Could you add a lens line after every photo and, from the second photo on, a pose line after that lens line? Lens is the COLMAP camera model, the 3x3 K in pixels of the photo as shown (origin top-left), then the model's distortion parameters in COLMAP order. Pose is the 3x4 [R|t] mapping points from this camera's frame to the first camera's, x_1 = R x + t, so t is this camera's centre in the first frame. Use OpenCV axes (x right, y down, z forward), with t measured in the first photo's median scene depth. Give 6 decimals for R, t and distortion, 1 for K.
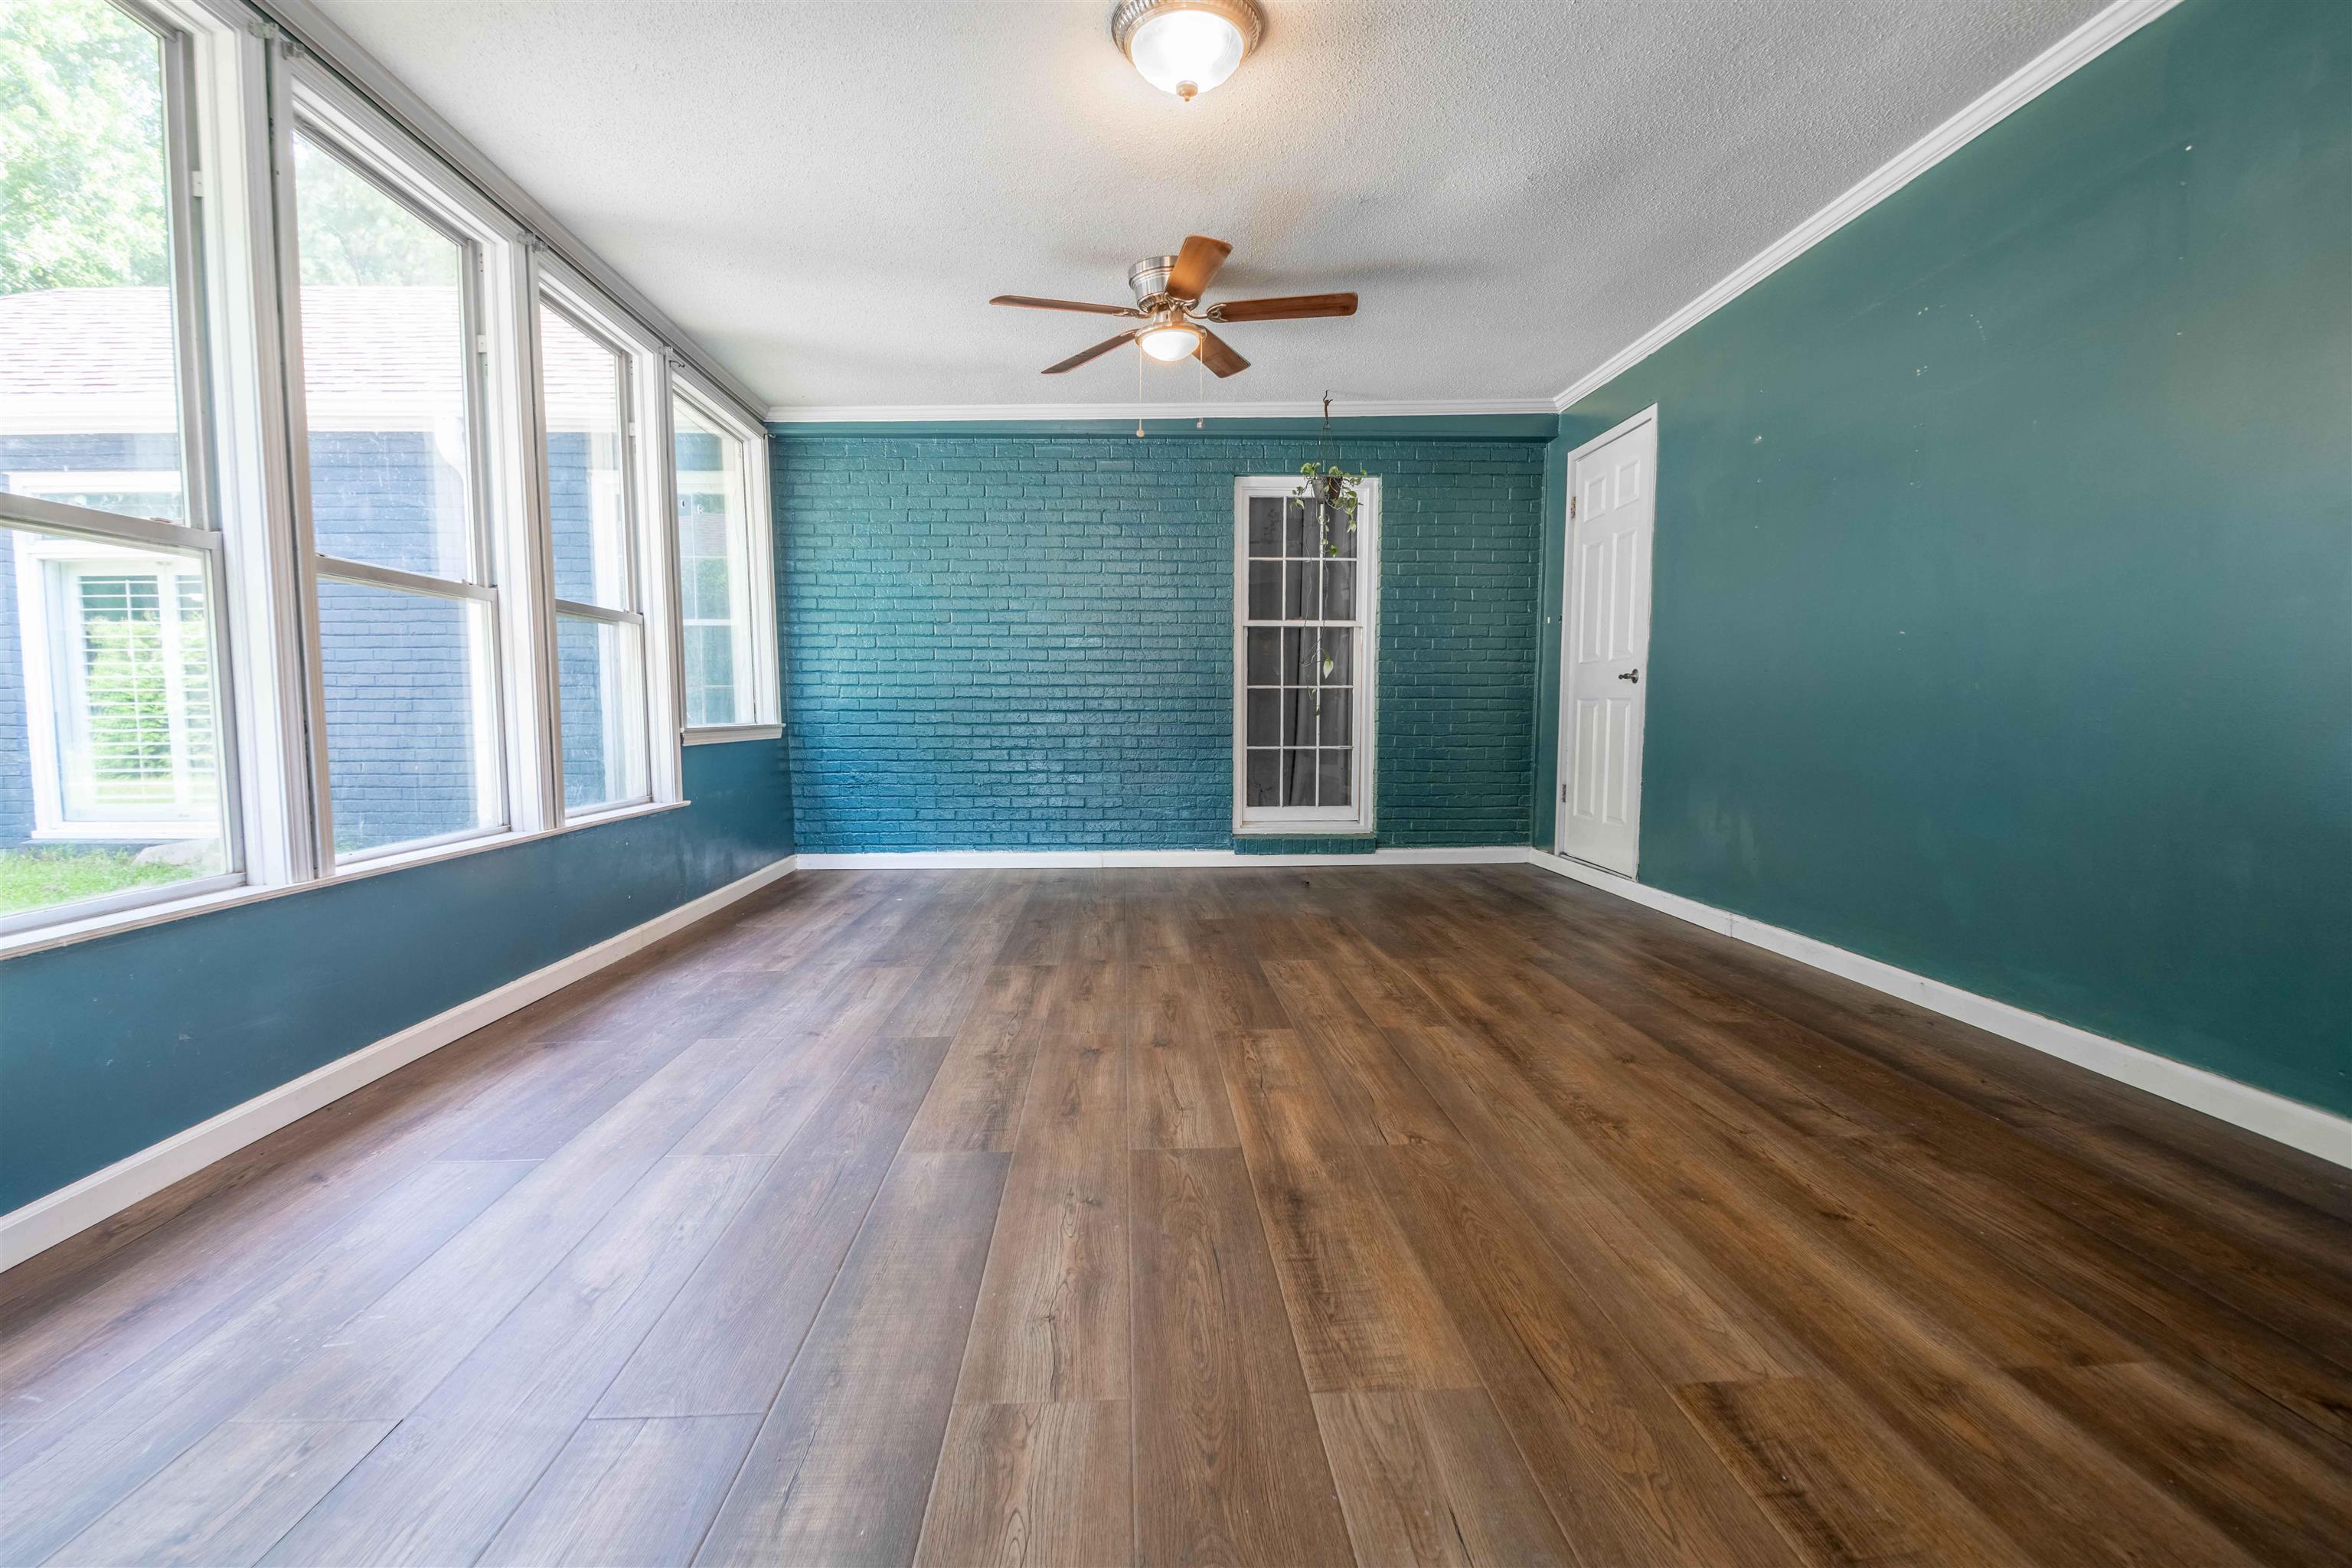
lens RADIAL K [[1125.0, 0, 1174.7], [0, 1125.0, 805.2], [0, 0, 1]] dist [-0.001391, -0.000413]
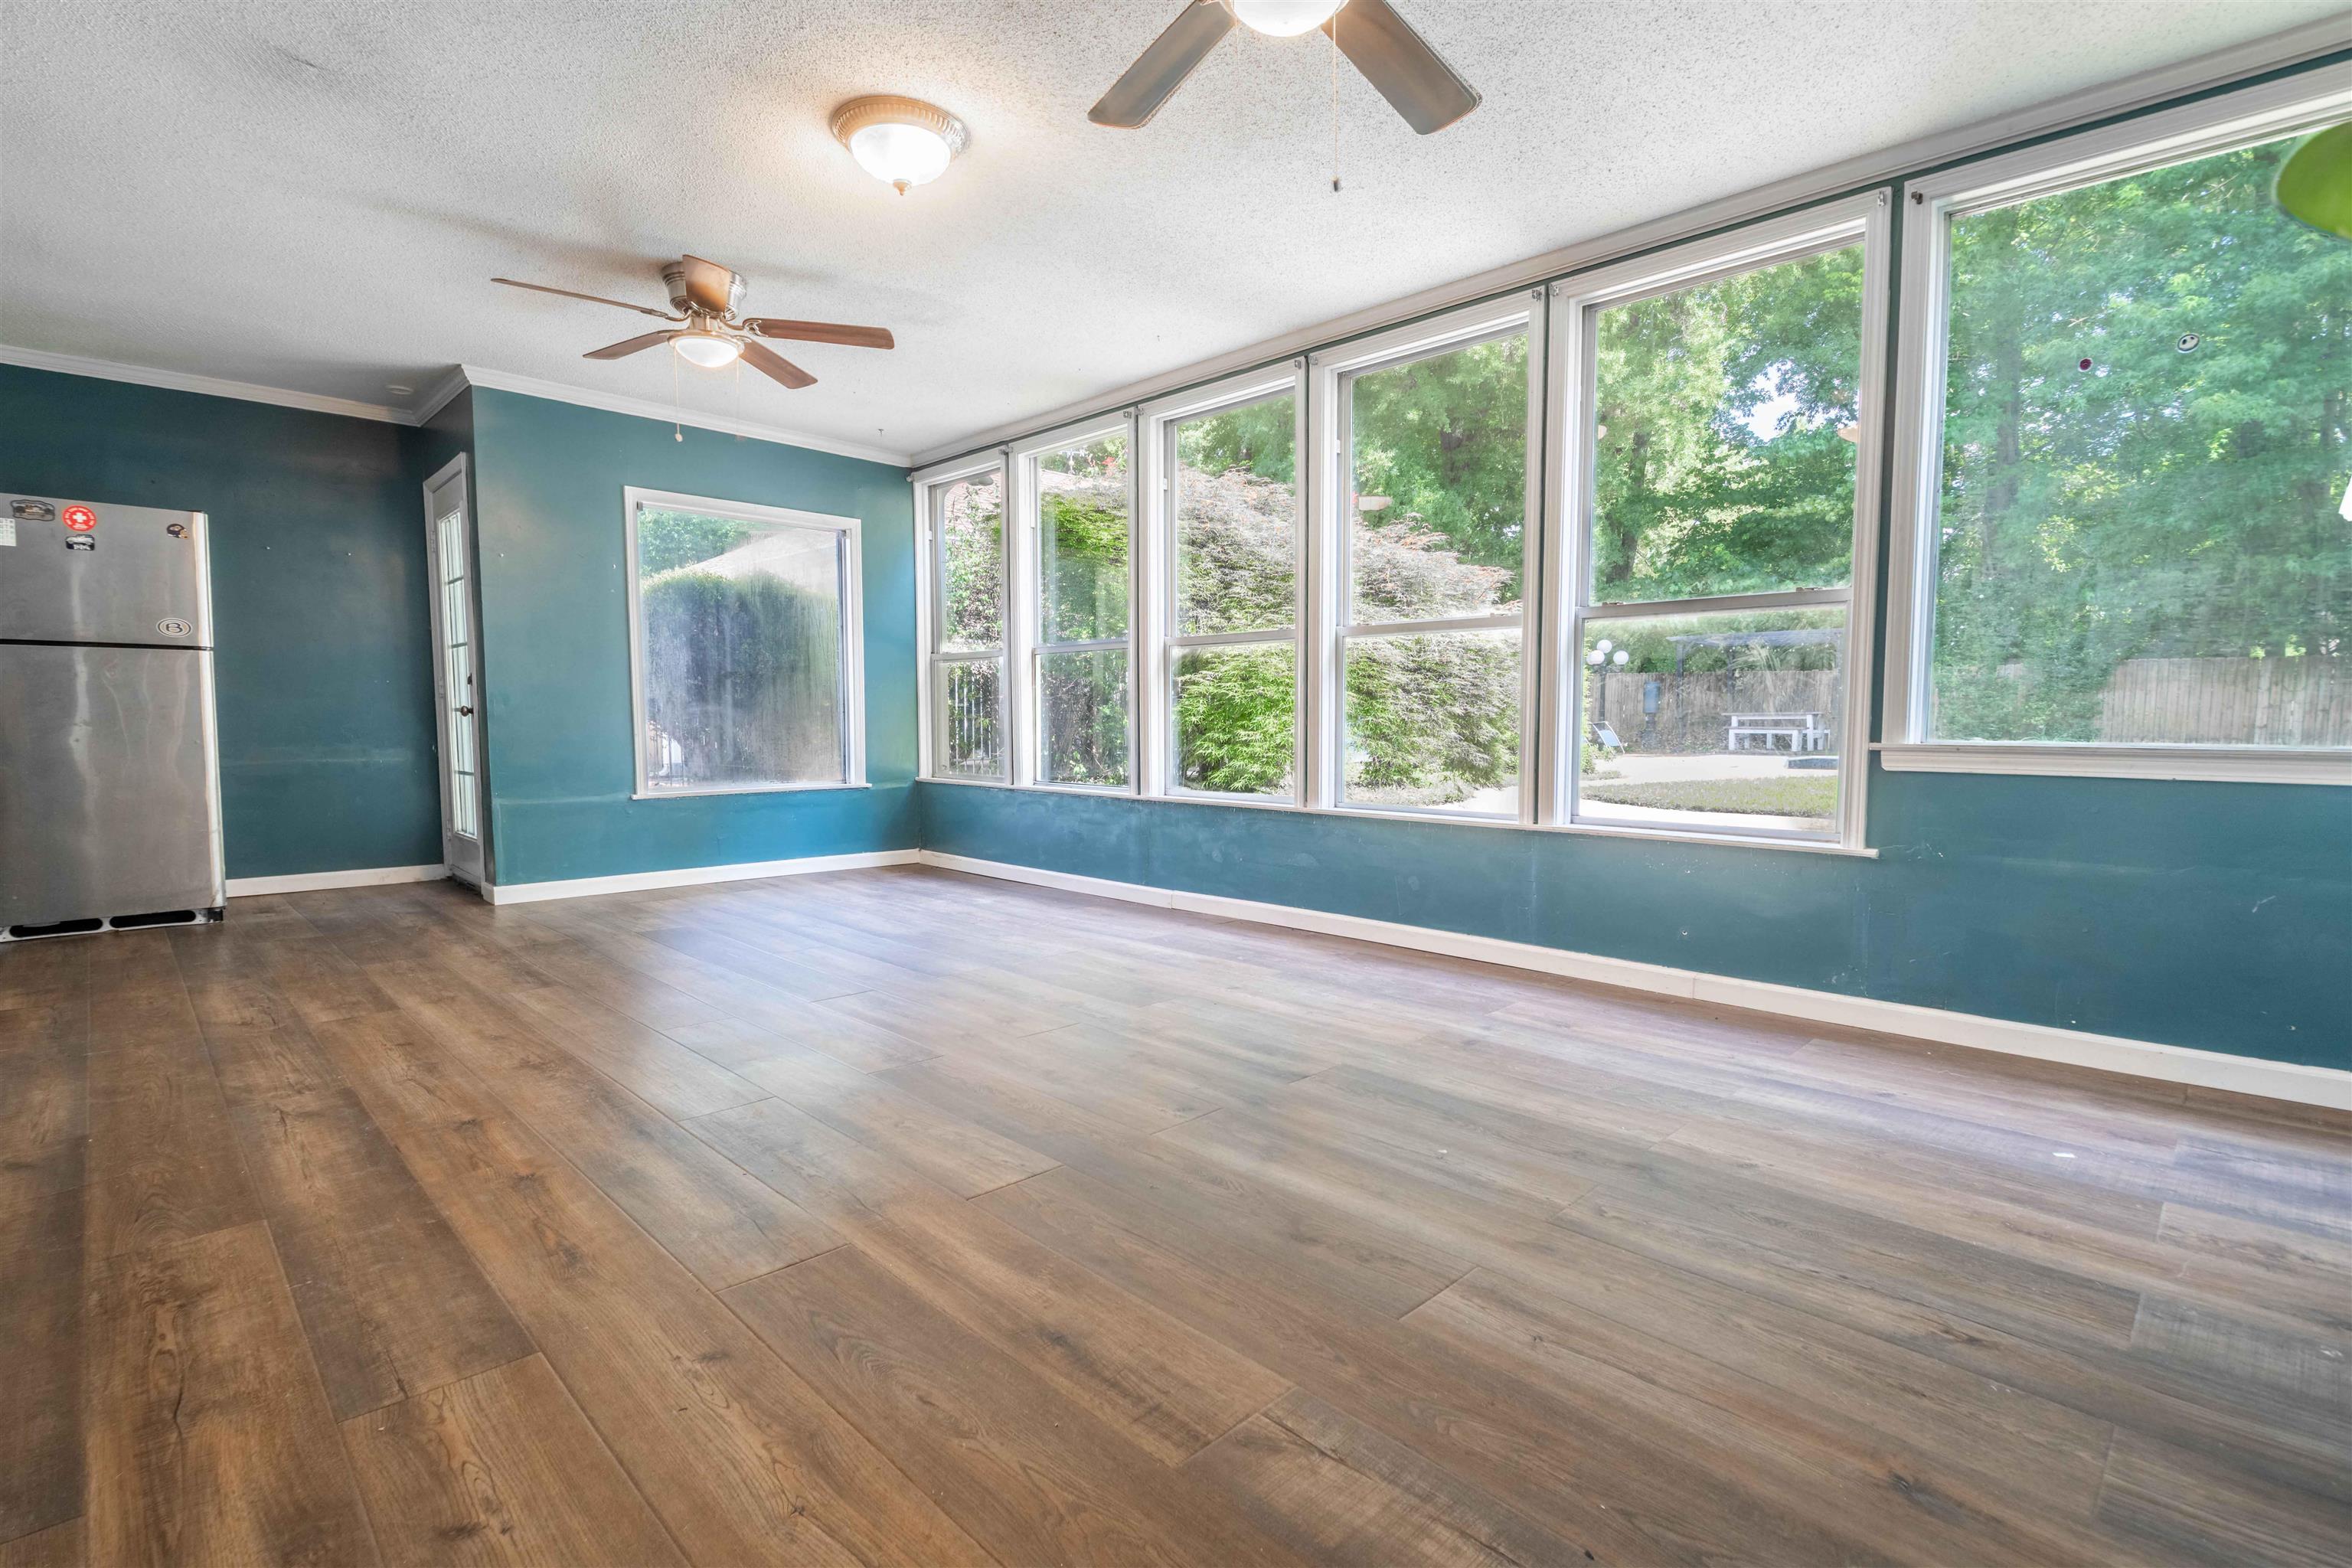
lens RADIAL K [[1125.0, 0, 1174.7], [0, 1125.0, 805.2], [0, 0, 1]] dist [-0.001391, -0.000413]
pose [[-0.759531, 0.054714, -0.648166, 0.576059], [-0.052454, 0.988059, 0.144872, -0.186367], [0.648353, 0.144034, -0.747592, 2.113419]]
